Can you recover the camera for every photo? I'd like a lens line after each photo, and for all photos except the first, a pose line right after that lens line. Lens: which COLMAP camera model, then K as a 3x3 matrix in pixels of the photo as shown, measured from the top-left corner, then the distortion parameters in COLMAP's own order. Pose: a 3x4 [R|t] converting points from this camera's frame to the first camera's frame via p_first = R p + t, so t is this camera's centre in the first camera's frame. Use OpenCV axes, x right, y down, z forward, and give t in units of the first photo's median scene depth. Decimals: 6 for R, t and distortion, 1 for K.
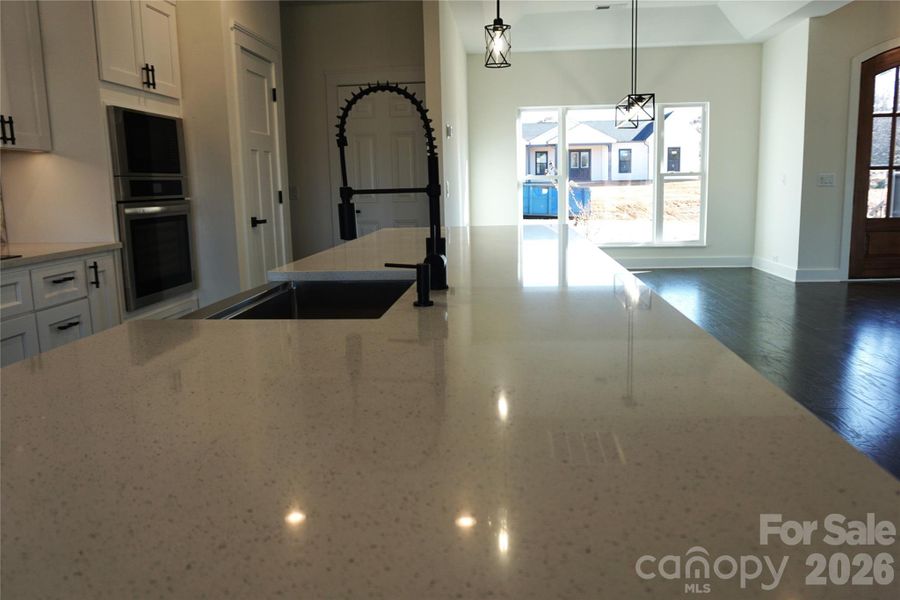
lens RADIAL K [[685.5, 0, 421.9], [0, 685.5, 288.9], [0, 0, 1]] dist [0.004092, 0.003733]
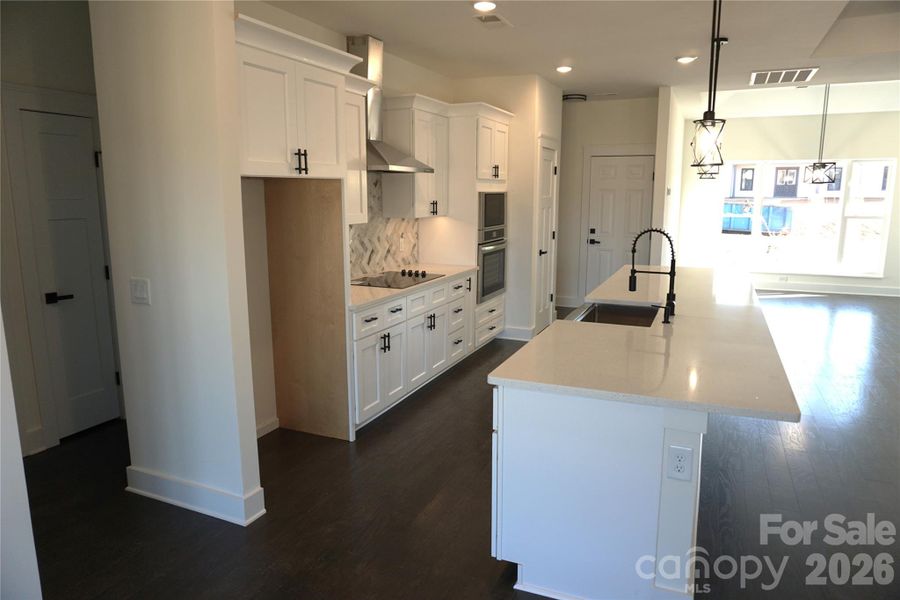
lens RADIAL K [[601.7, 0, 450.0], [0, 601.7, 300.0], [0, 0, 1]] dist [-0.056229, 0.037842]
pose [[0.958900, 0.079725, -0.272312, -0.066109], [-0.070882, 0.996593, 0.042175, -0.038022], [0.274747, -0.021140, 0.961284, -0.524275]]
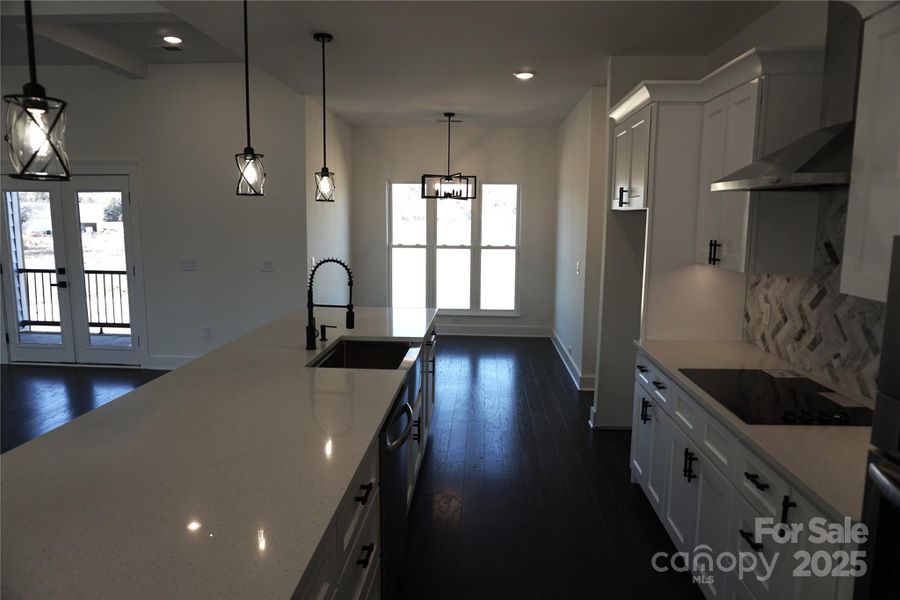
lens RADIAL K [[601.7, 0, 450.0], [0, 601.7, 300.0], [0, 0, 1]] dist [-0.056229, 0.037842]
pose [[-0.997112, 0.035897, -0.066927, -0.131389], [0.015244, 0.957911, 0.286660, -0.313341], [0.074401, 0.284812, -0.955692, 1.246287]]
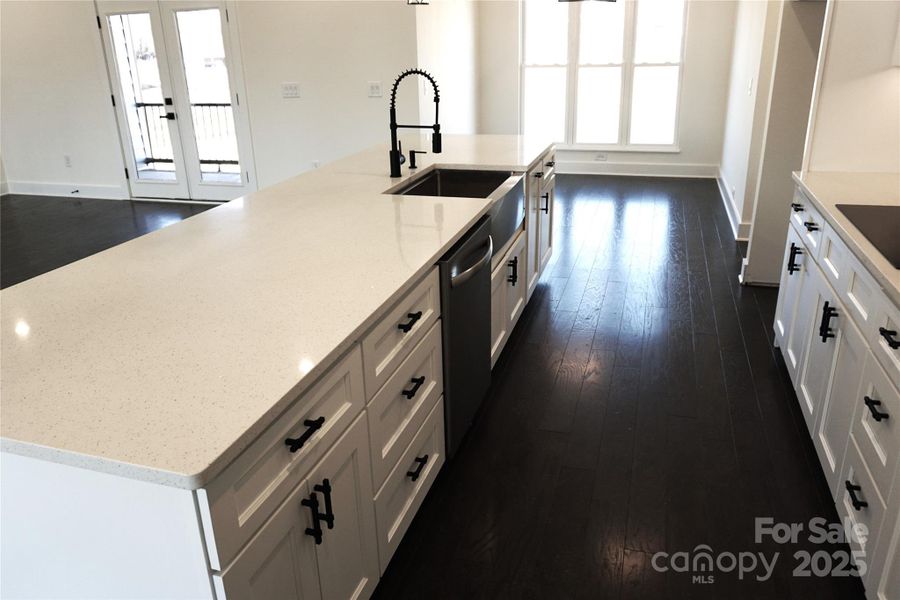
lens RADIAL K [[684.7, 0, 450.0], [0, 684.7, 300.0], [0, 0, 1]] dist [-0.026095, -0.001351]
pose [[-0.985019, -0.000049, 0.172449, -0.207426], [0.084904, 0.870262, 0.485217, -0.284470], [-0.150099, 0.492589, -0.857220, 1.249012]]
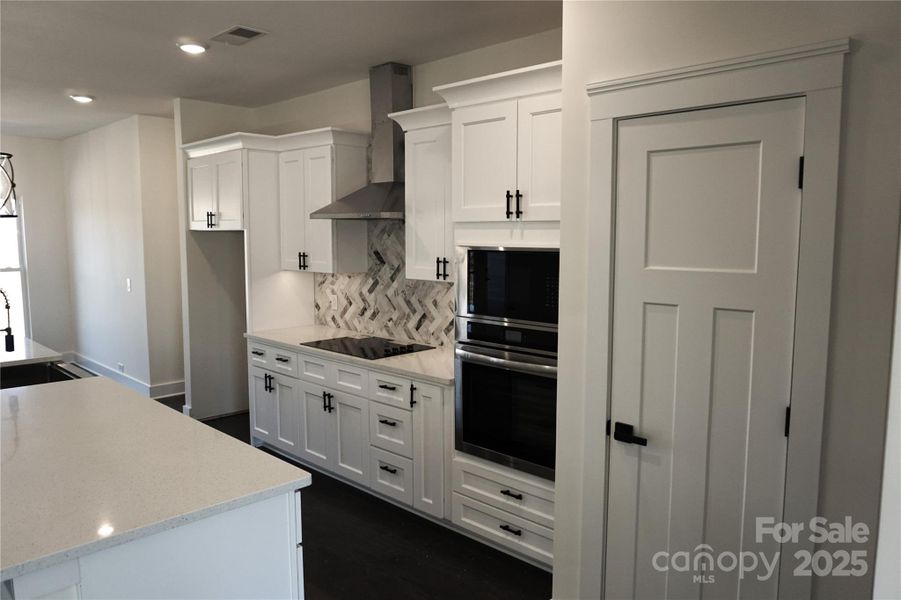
lens RADIAL K [[645.2, 0, 450.5], [0, 645.2, 300.0], [0, 0, 1]] dist [-0.035842, 0.001793]
pose [[-0.598891, 0.115715, -0.792426, 0.279484], [-0.102367, 0.970327, 0.219060, -0.365604], [0.794261, 0.212312, -0.569275, 1.426455]]
